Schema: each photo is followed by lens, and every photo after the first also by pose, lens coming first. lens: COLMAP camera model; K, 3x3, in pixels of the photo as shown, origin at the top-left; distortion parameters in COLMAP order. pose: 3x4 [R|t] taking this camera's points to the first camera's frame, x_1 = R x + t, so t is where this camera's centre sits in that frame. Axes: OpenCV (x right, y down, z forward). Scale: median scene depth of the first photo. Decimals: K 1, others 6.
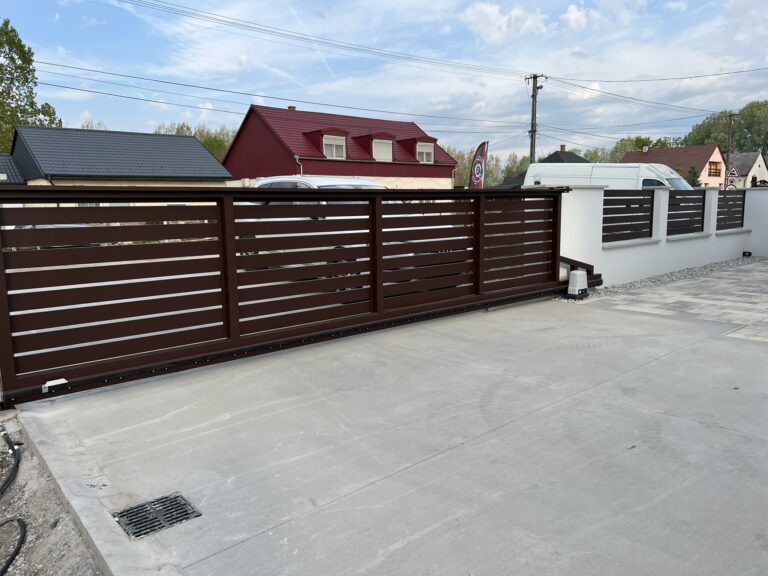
lens RADIAL K [[559.2, 0, 384.0], [0, 559.2, 288.0], [0, 0, 1]] dist [0.052901, -0.059681]
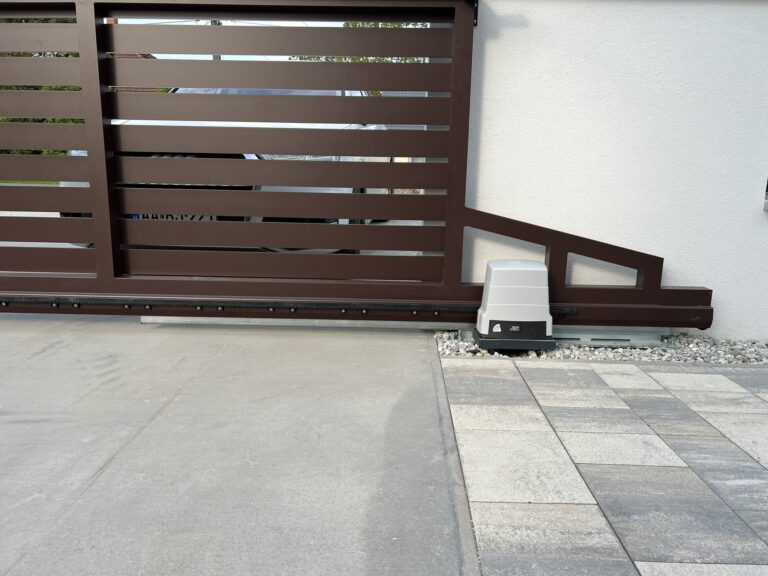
lens RADIAL K [[570.3, 0, 384.0], [0, 570.3, 288.0], [0, 0, 1]] dist [0.072914, -0.093415]
pose [[0.746110, 0.153369, -0.647918, 0.789224], [-0.126850, 0.988028, 0.087803, -0.054588], [0.653627, 0.016678, 0.756633, 1.137449]]
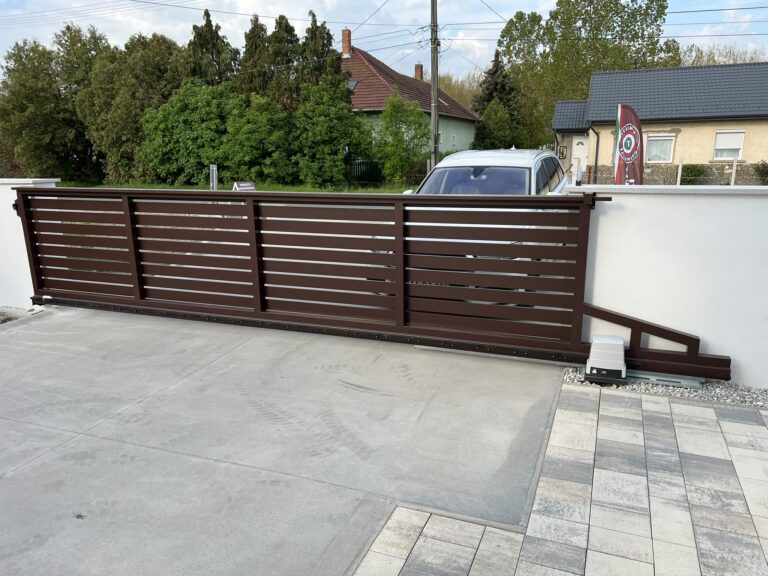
lens RADIAL K [[576.0, 0, 394.2], [0, 576.0, 286.6], [0, 0, 1]] dist [0.053929, -0.060668]
pose [[0.492752, 0.217449, -0.842562, 1.168038], [-0.127302, 0.975870, 0.177403, -0.256247], [0.860808, 0.019844, 0.508544, 0.792015]]
